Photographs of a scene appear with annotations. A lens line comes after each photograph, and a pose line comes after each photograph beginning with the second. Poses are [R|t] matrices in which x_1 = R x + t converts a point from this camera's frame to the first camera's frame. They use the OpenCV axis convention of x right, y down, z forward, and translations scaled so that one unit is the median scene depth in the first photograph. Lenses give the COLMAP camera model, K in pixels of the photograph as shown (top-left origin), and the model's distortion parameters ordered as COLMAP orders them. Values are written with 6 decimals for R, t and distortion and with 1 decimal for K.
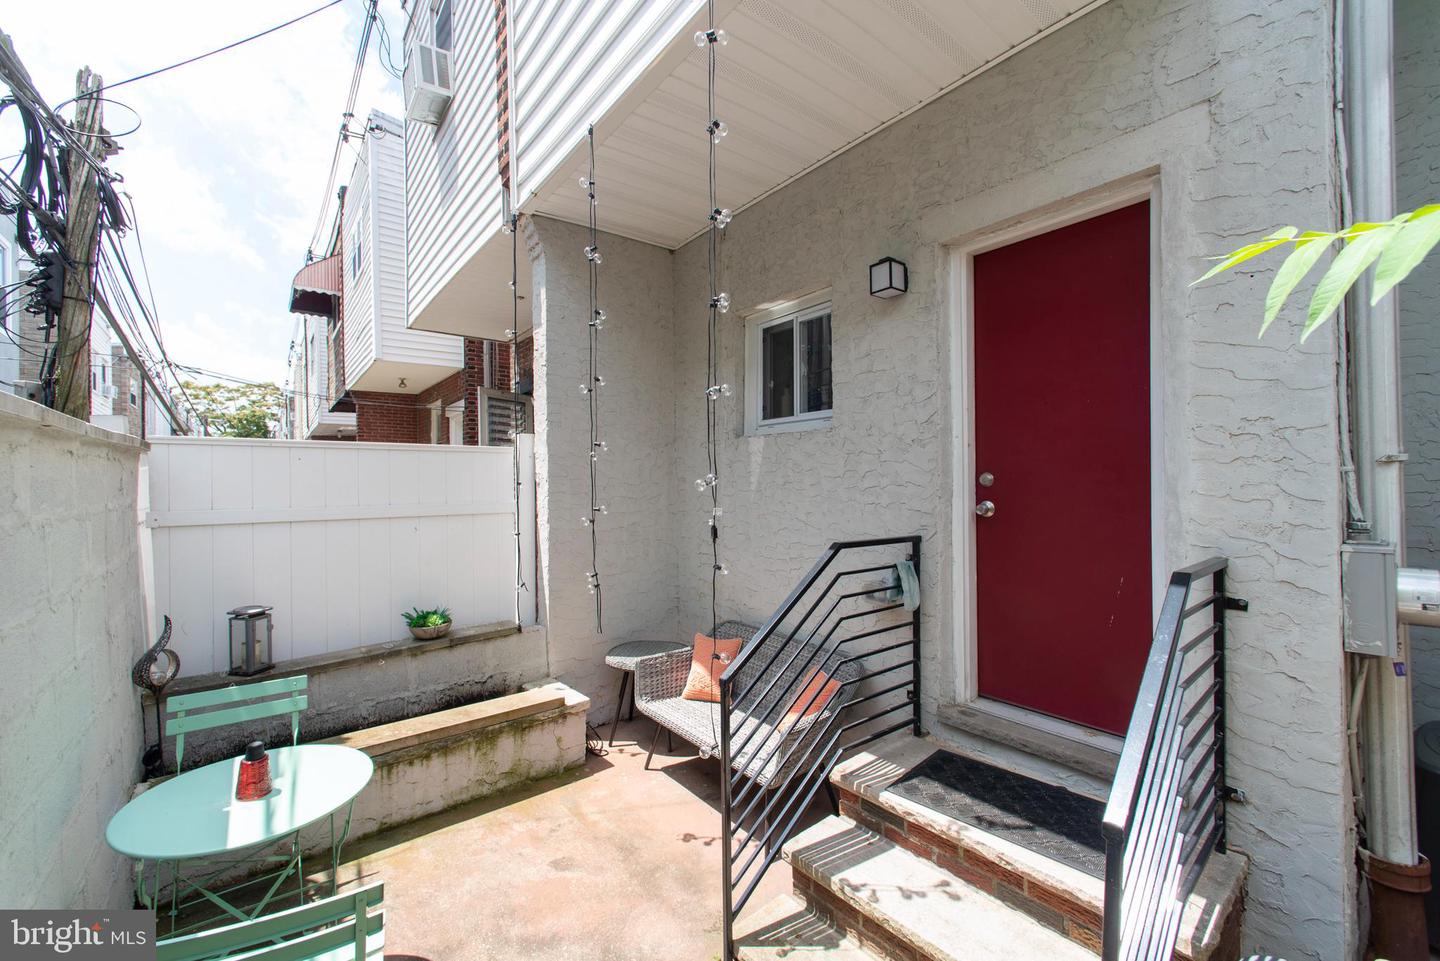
lens RADIAL K [[566.6, 0, 709.7], [0, 566.6, 484.7], [0, 0, 1]] dist [0.004113, 0.001294]
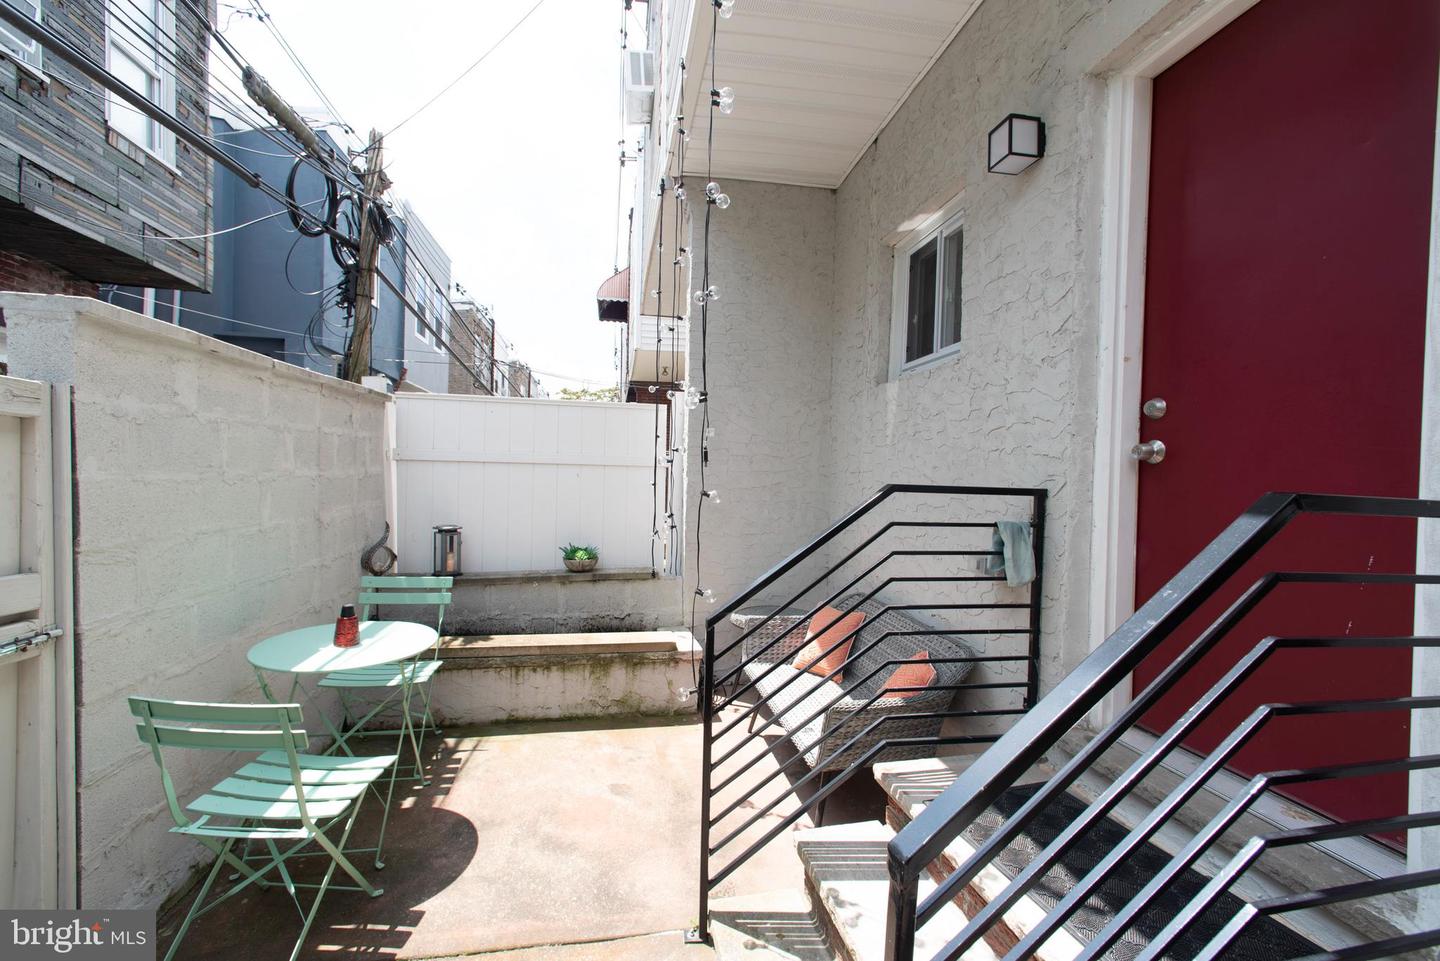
lens RADIAL K [[566.6, 0, 721.2], [0, 566.6, 482.7], [0, 0, 1]] dist [0.004113, 0.001294]
pose [[0.888984, 0.036821, -0.456456, 0.320159], [-0.033112, 0.999322, 0.016124, 0.080827], [0.456740, 0.000780, 0.889600, 0.152448]]
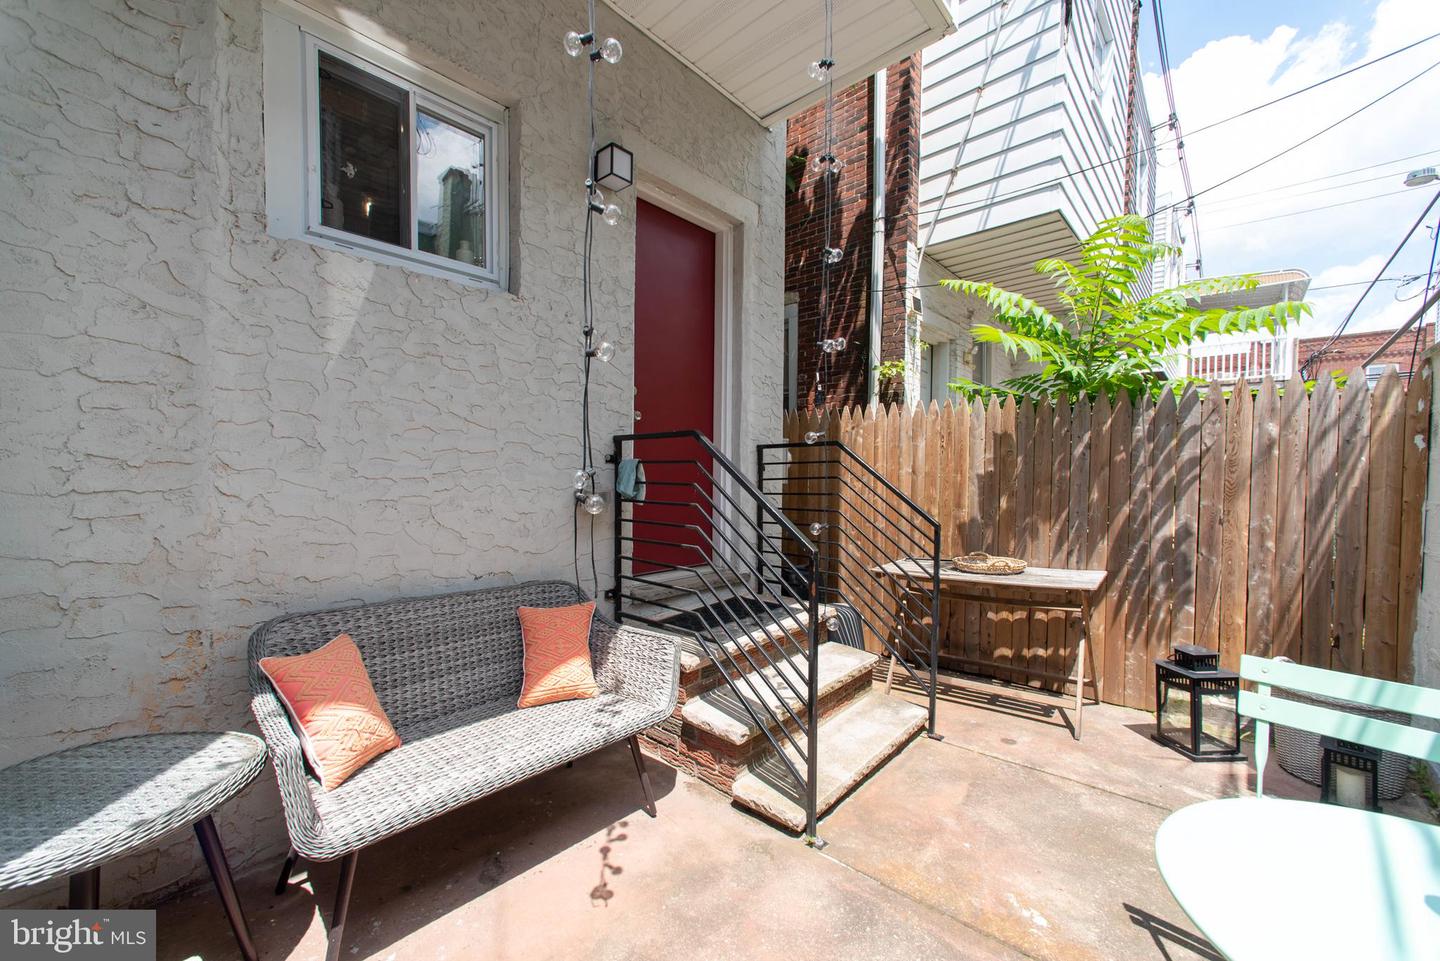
lens RADIAL K [[566.6, 0, 720.4], [0, 566.6, 483.3], [0, 0, 1]] dist [0.004113, 0.001294]
pose [[-0.160977, -0.008733, 0.986920, -0.654791], [-0.003123, 0.999960, 0.008339, 0.161241], [-0.986953, -0.001739, -0.160998, 0.948002]]
